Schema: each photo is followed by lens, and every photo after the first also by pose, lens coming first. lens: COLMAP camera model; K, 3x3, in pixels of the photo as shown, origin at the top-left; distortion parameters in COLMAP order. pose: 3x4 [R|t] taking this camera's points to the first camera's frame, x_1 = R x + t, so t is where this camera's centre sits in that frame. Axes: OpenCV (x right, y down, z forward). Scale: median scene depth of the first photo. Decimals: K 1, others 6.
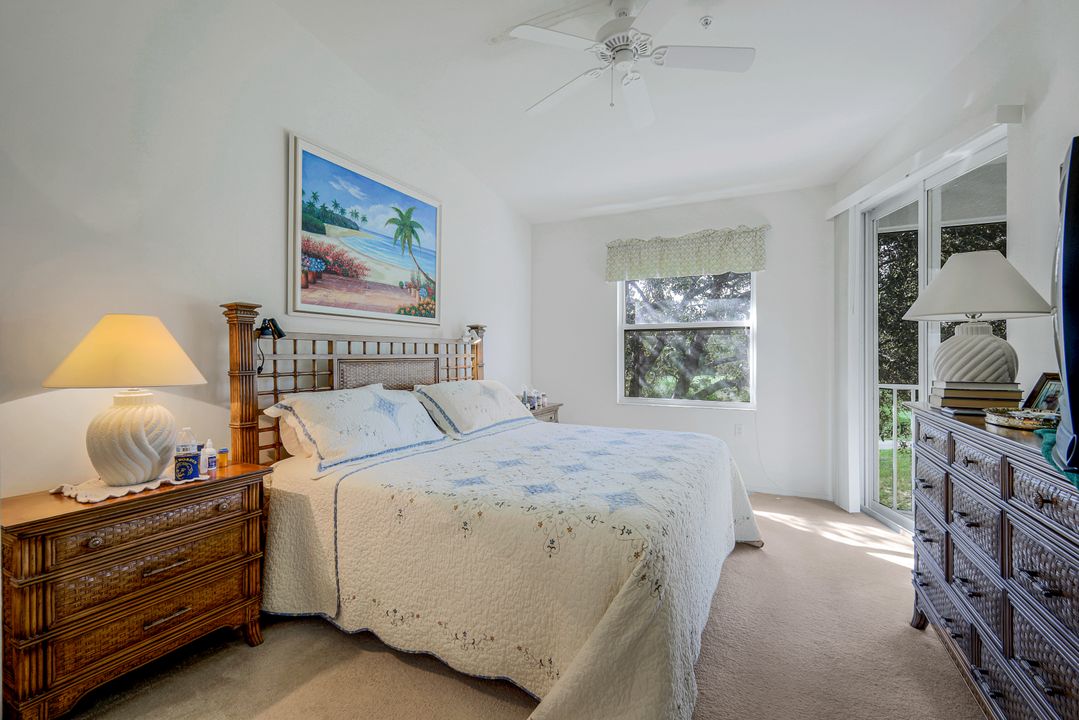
lens RADIAL K [[476.1, 0, 560.7], [0, 476.1, 361.0], [0, 0, 1]] dist [0.005253, 0.000905]
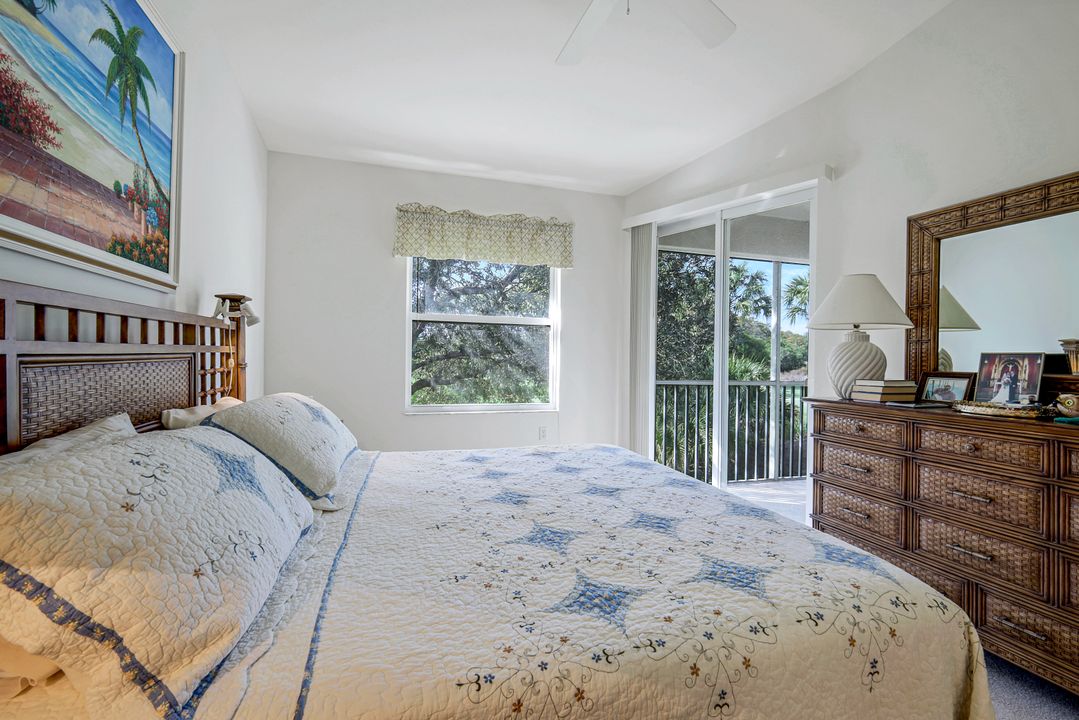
lens RADIAL K [[476.1, 0, 539.2], [0, 476.1, 356.3], [0, 0, 1]] dist [0.005253, 0.000905]
pose [[0.729597, 0.008515, 0.683824, -0.344919], [-0.005449, 0.999963, -0.006638, -0.001508], [-0.683855, 0.001116, 0.729617, 0.392775]]
